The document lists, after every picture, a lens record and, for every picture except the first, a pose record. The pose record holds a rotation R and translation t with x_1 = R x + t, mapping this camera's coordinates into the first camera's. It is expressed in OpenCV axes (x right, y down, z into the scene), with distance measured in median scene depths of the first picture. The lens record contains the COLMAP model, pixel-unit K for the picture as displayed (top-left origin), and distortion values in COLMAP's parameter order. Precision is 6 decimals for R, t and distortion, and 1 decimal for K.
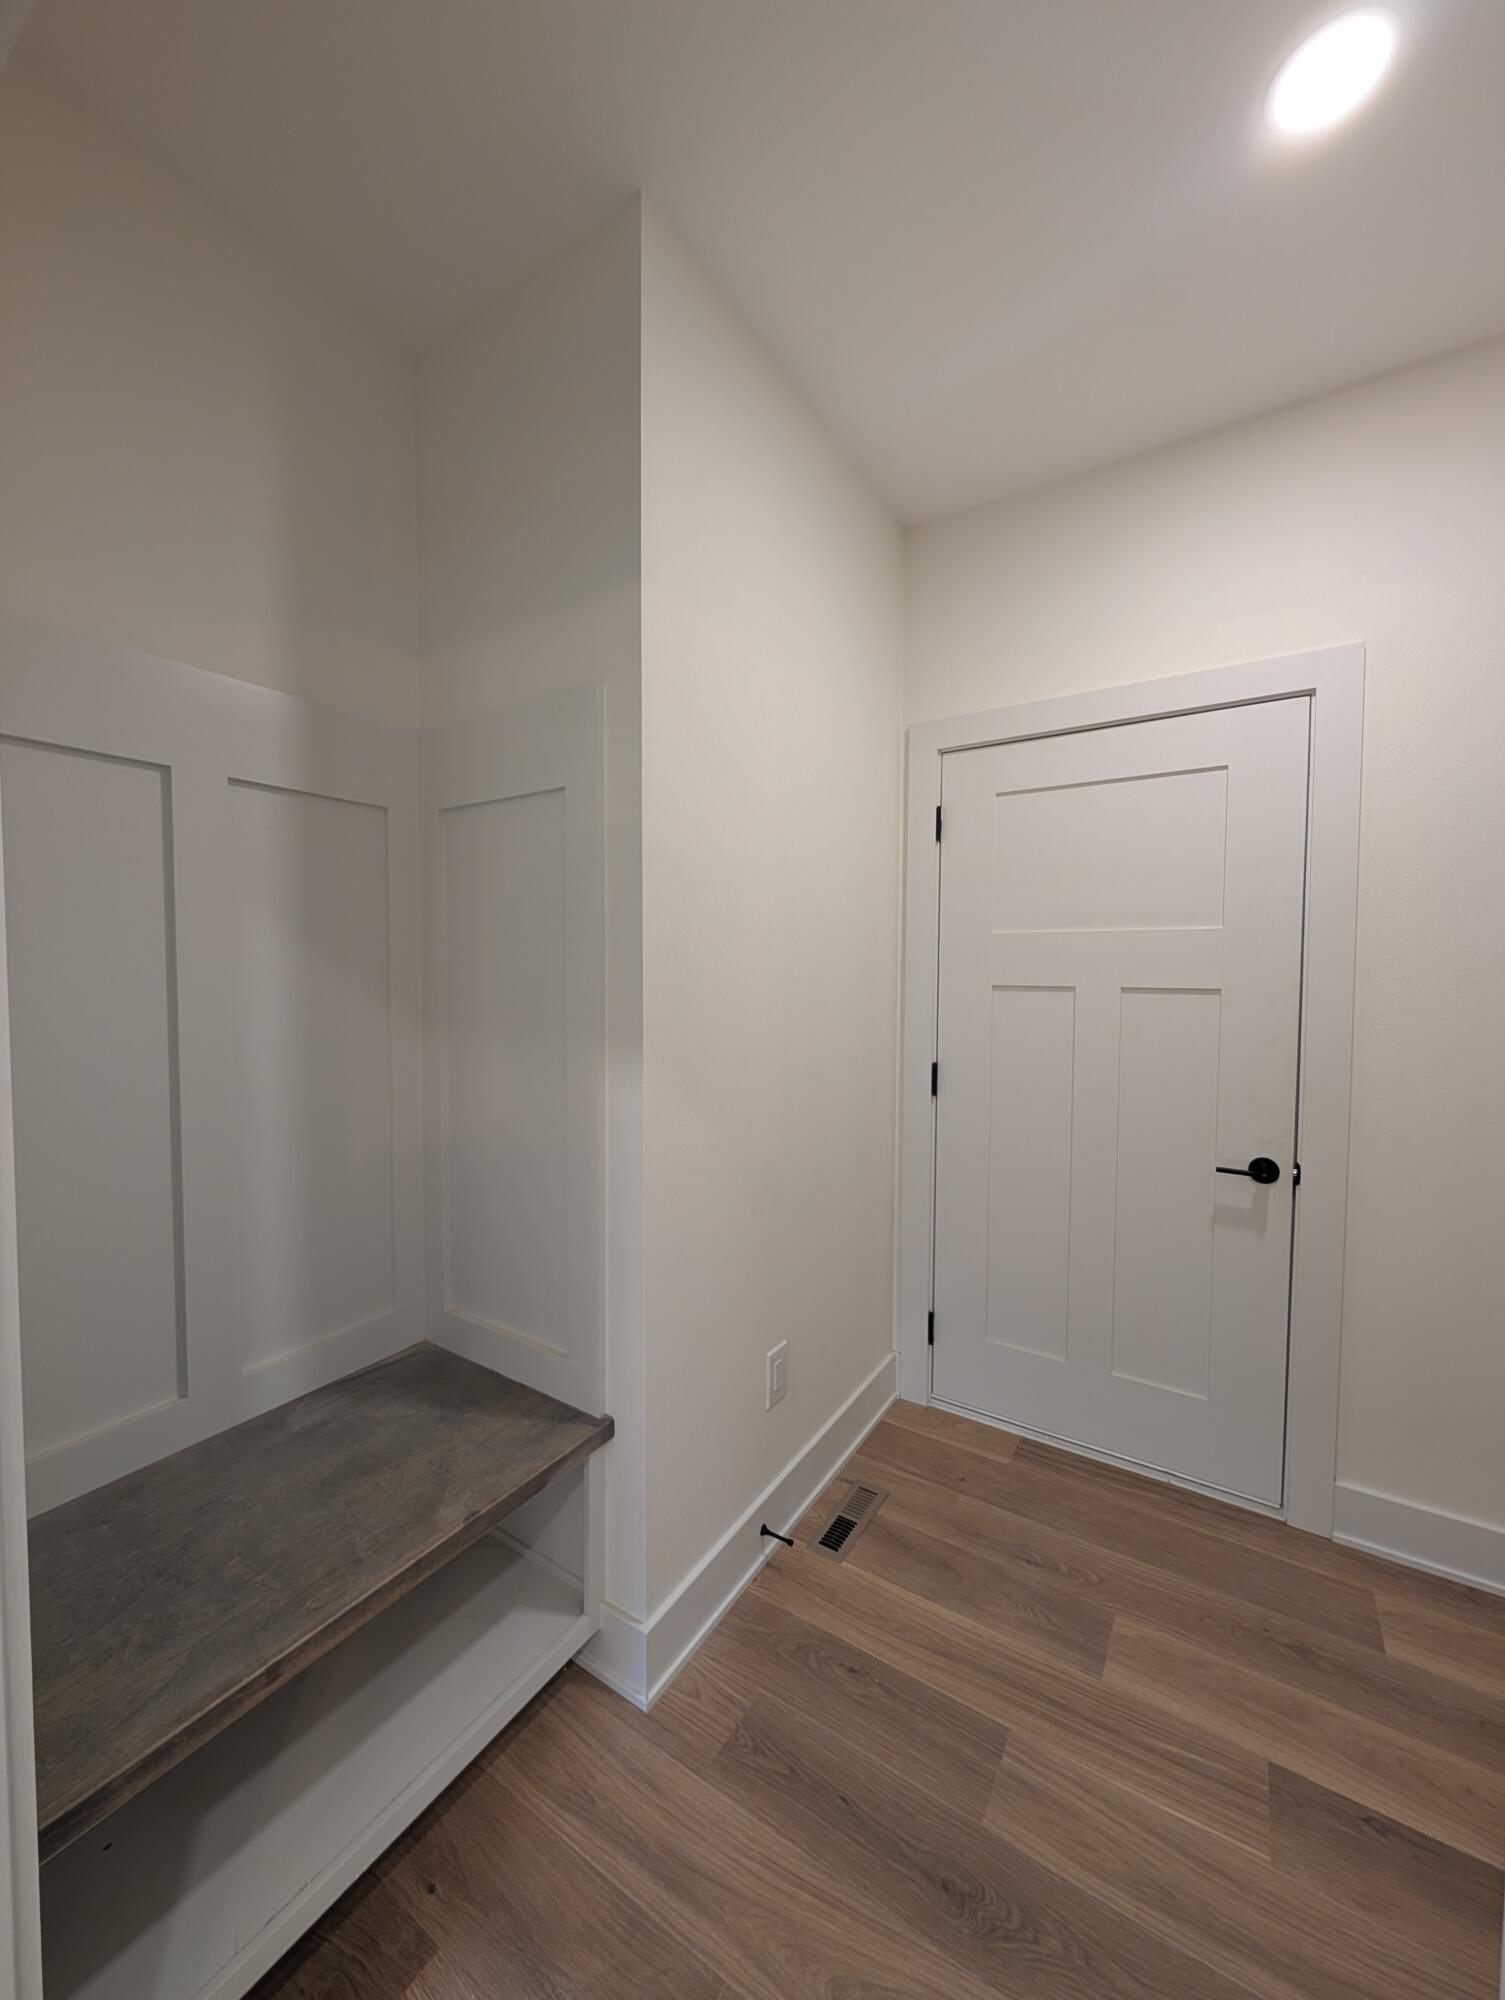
lens RADIAL K [[761.6, 0, 745.0], [0, 761.6, 999.5], [0, 0, 1]] dist [-0.000927, 0.000173]
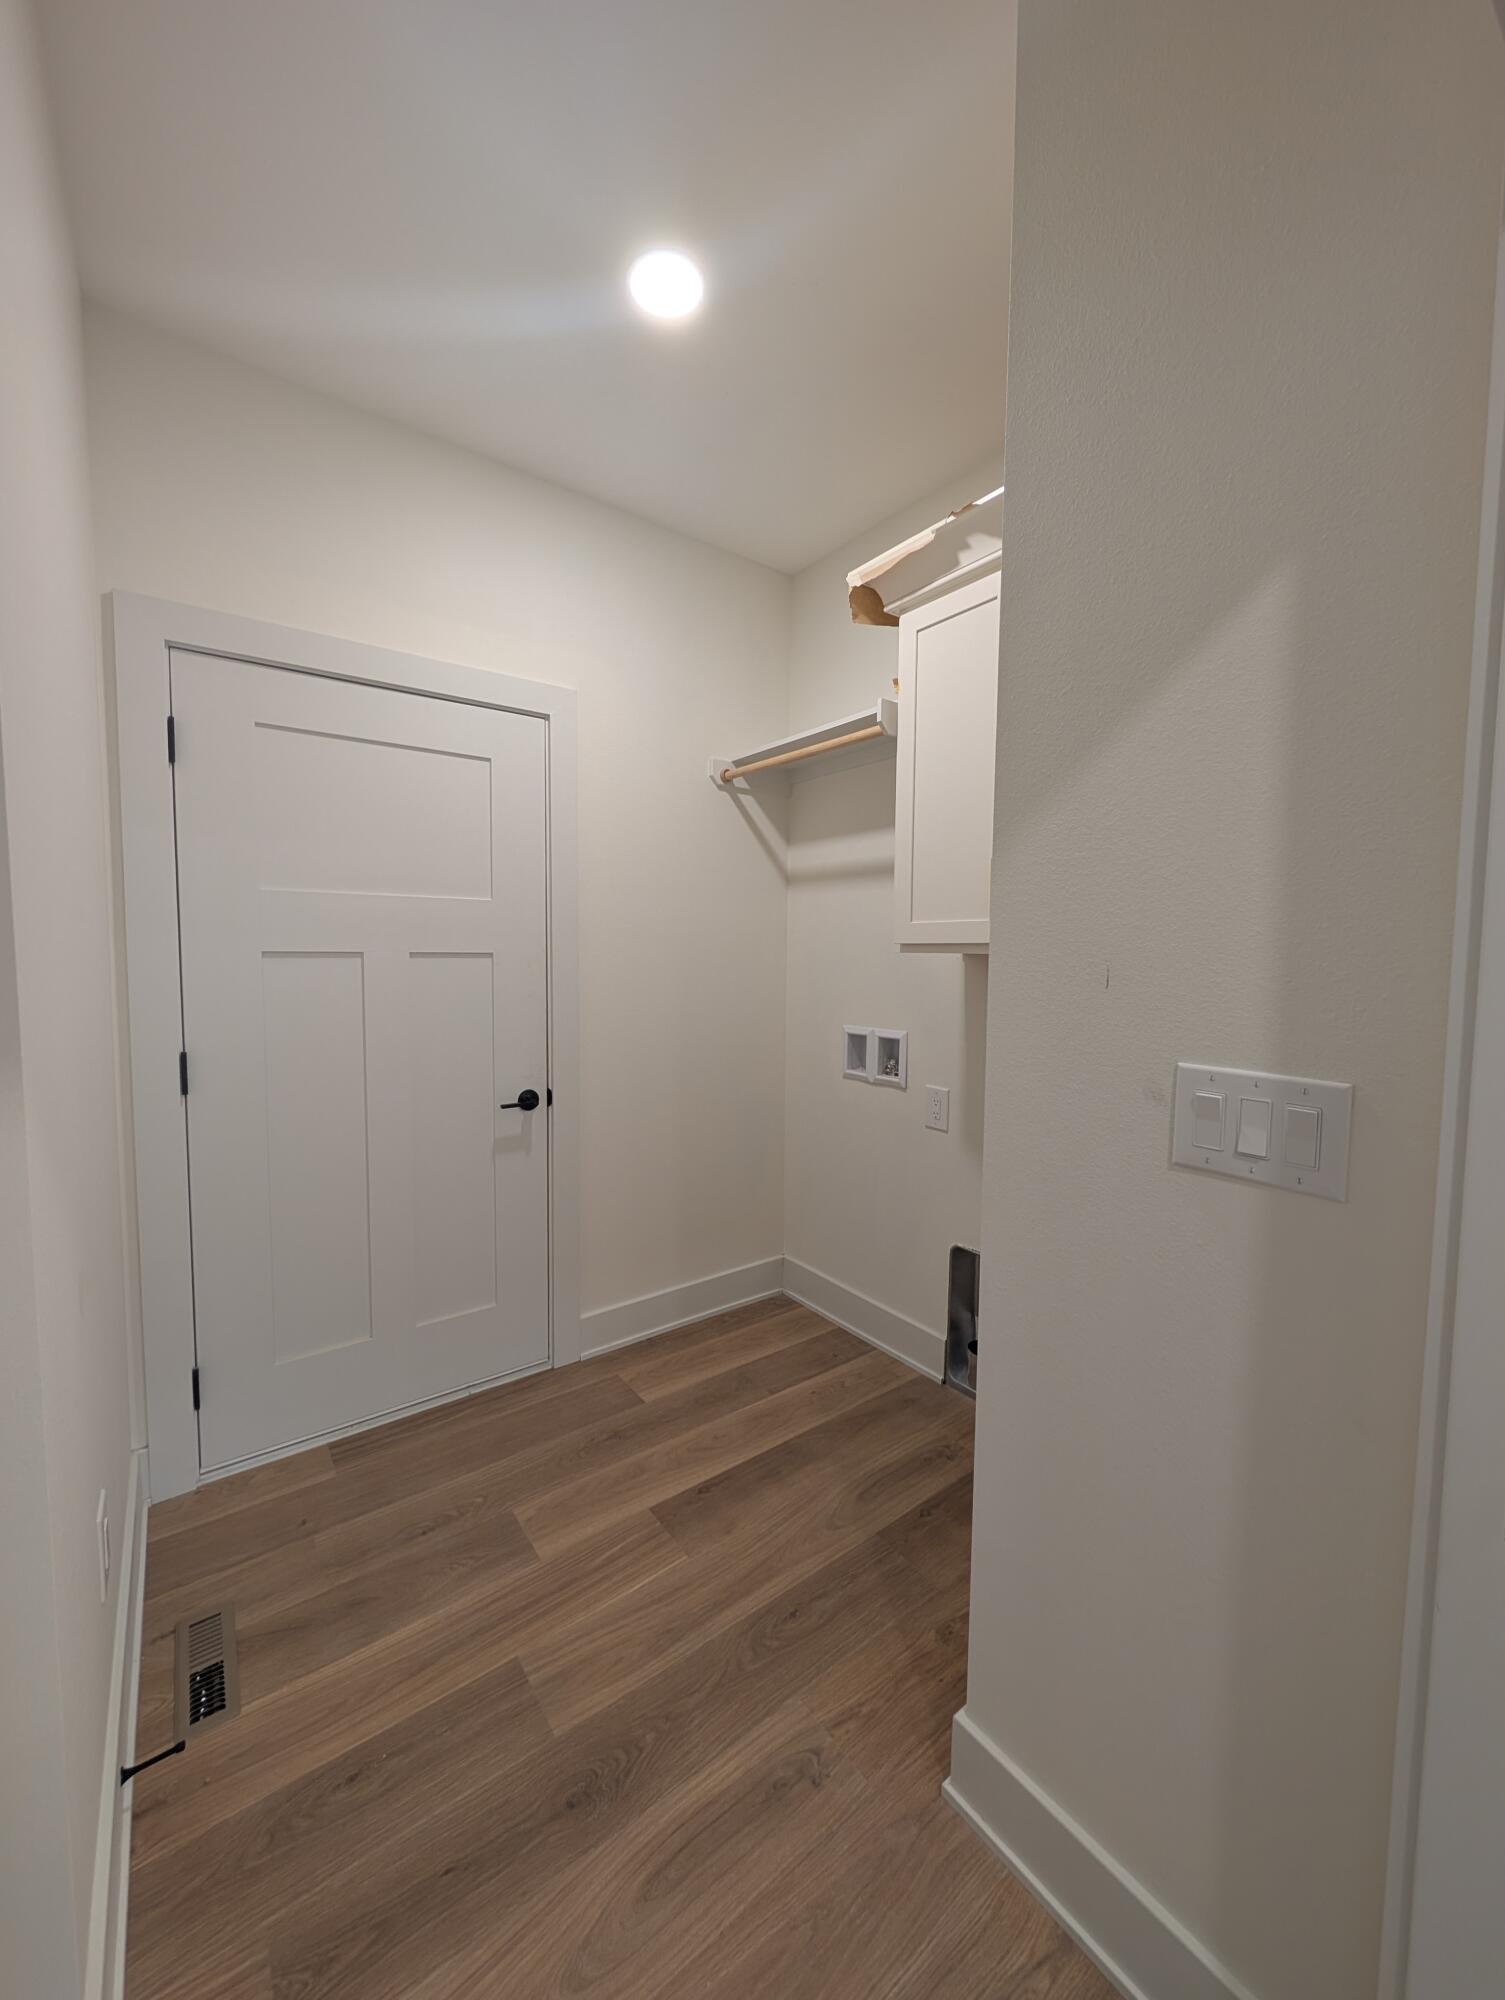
lens RADIAL K [[761.6, 0, 749.3], [0, 761.6, 1000.0], [0, 0, 1]] dist [-0.000927, 0.000173]
pose [[0.343974, -0.064006, 0.936795, -0.411552], [0.029378, 0.997919, 0.057395, 0.003842], [-0.938519, 0.007779, 0.345139, 0.290828]]
